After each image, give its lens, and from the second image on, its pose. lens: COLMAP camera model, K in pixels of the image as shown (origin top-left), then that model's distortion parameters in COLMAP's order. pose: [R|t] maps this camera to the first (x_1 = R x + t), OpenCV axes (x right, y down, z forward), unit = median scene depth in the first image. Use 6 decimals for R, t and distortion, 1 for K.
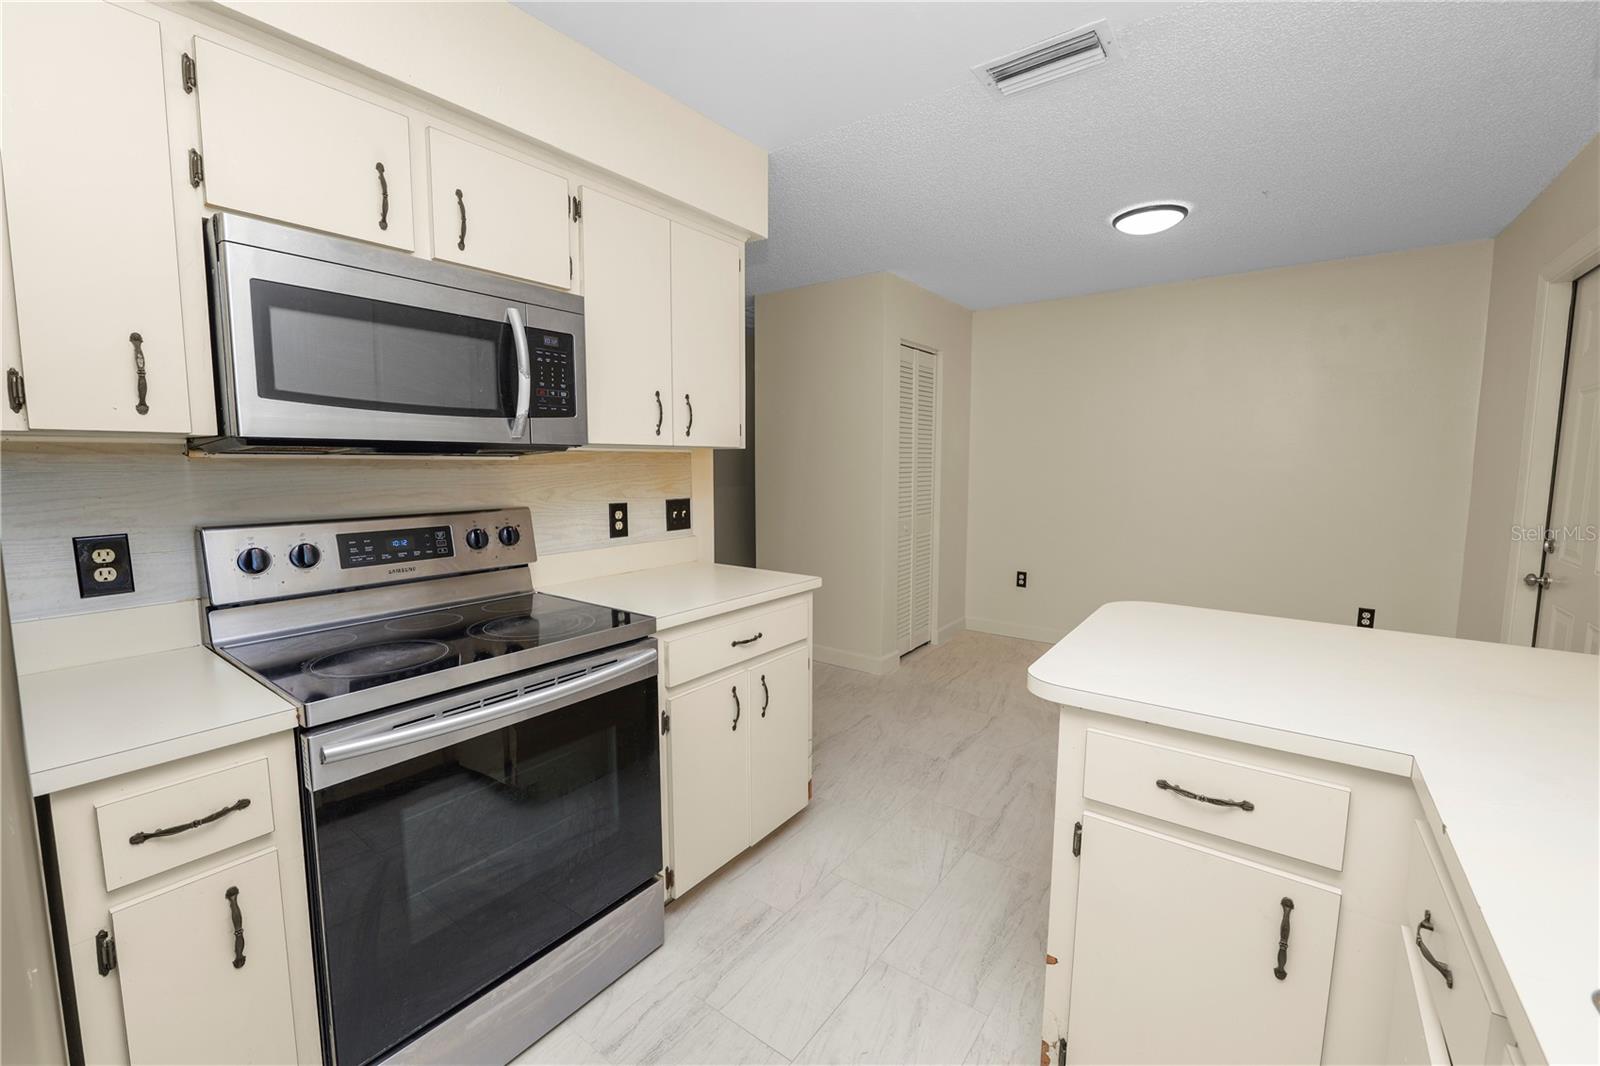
lens RADIAL K [[652.0, 0, 803.6], [0, 652.0, 527.1], [0, 0, 1]] dist [-0.012313, 0.000145]
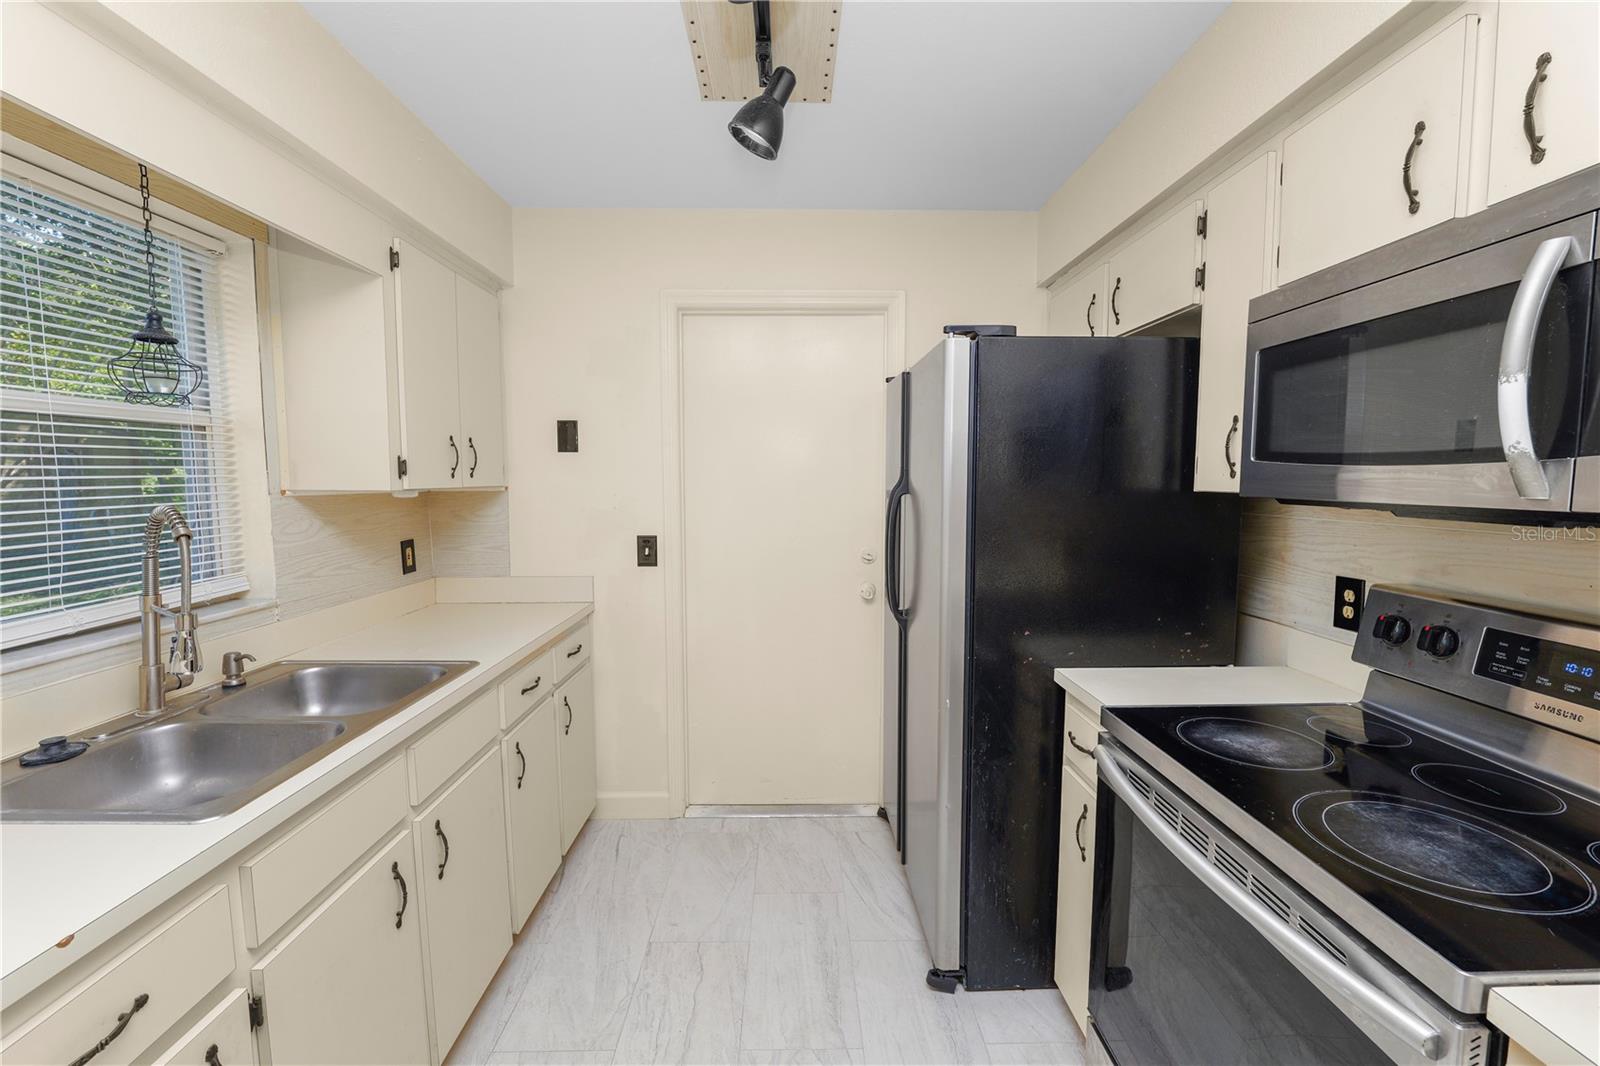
lens RADIAL K [[652.0, 0, 803.5], [0, 652.0, 529.8], [0, 0, 1]] dist [-0.012313, 0.000145]
pose [[-0.795158, 0.049028, -0.604417, 0.292894], [-0.060531, 0.985331, 0.159559, -0.152446], [0.603373, 0.163461, -0.780526, 1.002872]]
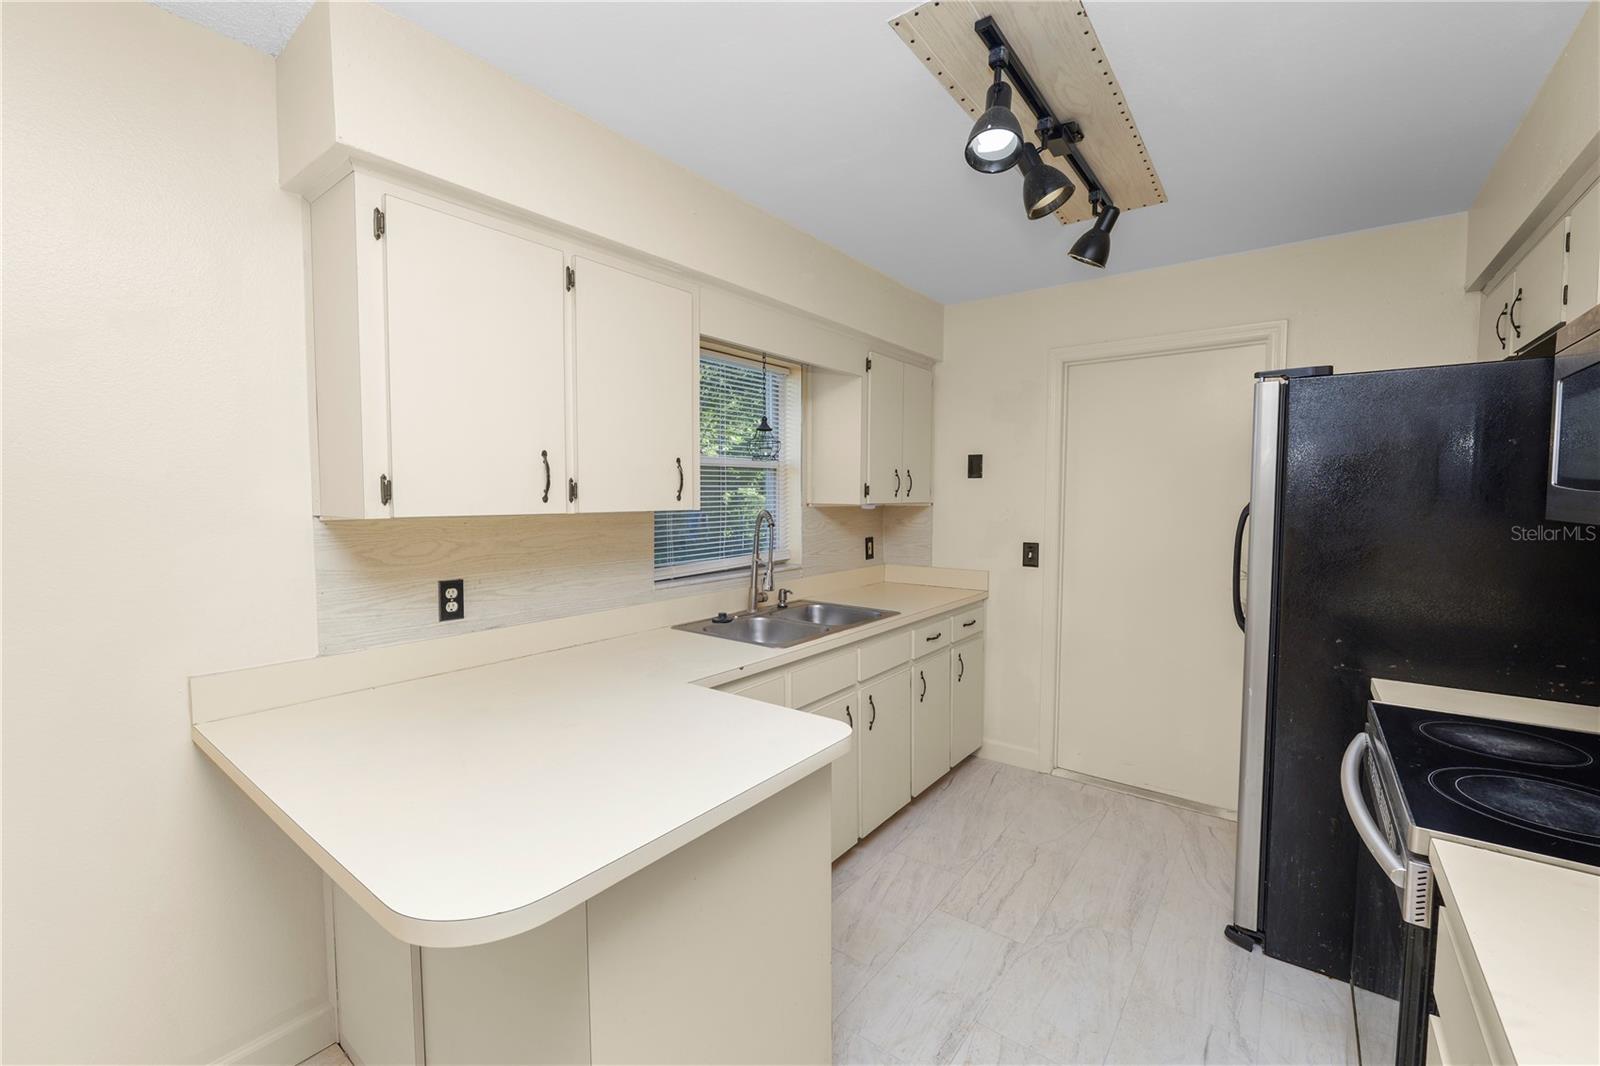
lens RADIAL K [[652.0, 0, 798.8], [0, 652.0, 531.2], [0, 0, 1]] dist [-0.012313, 0.000145]
pose [[-0.999728, -0.003501, 0.023069, 0.309943], [0.000137, 0.987778, 0.155865, -0.209676], [-0.023333, 0.155826, -0.987509, 1.517290]]
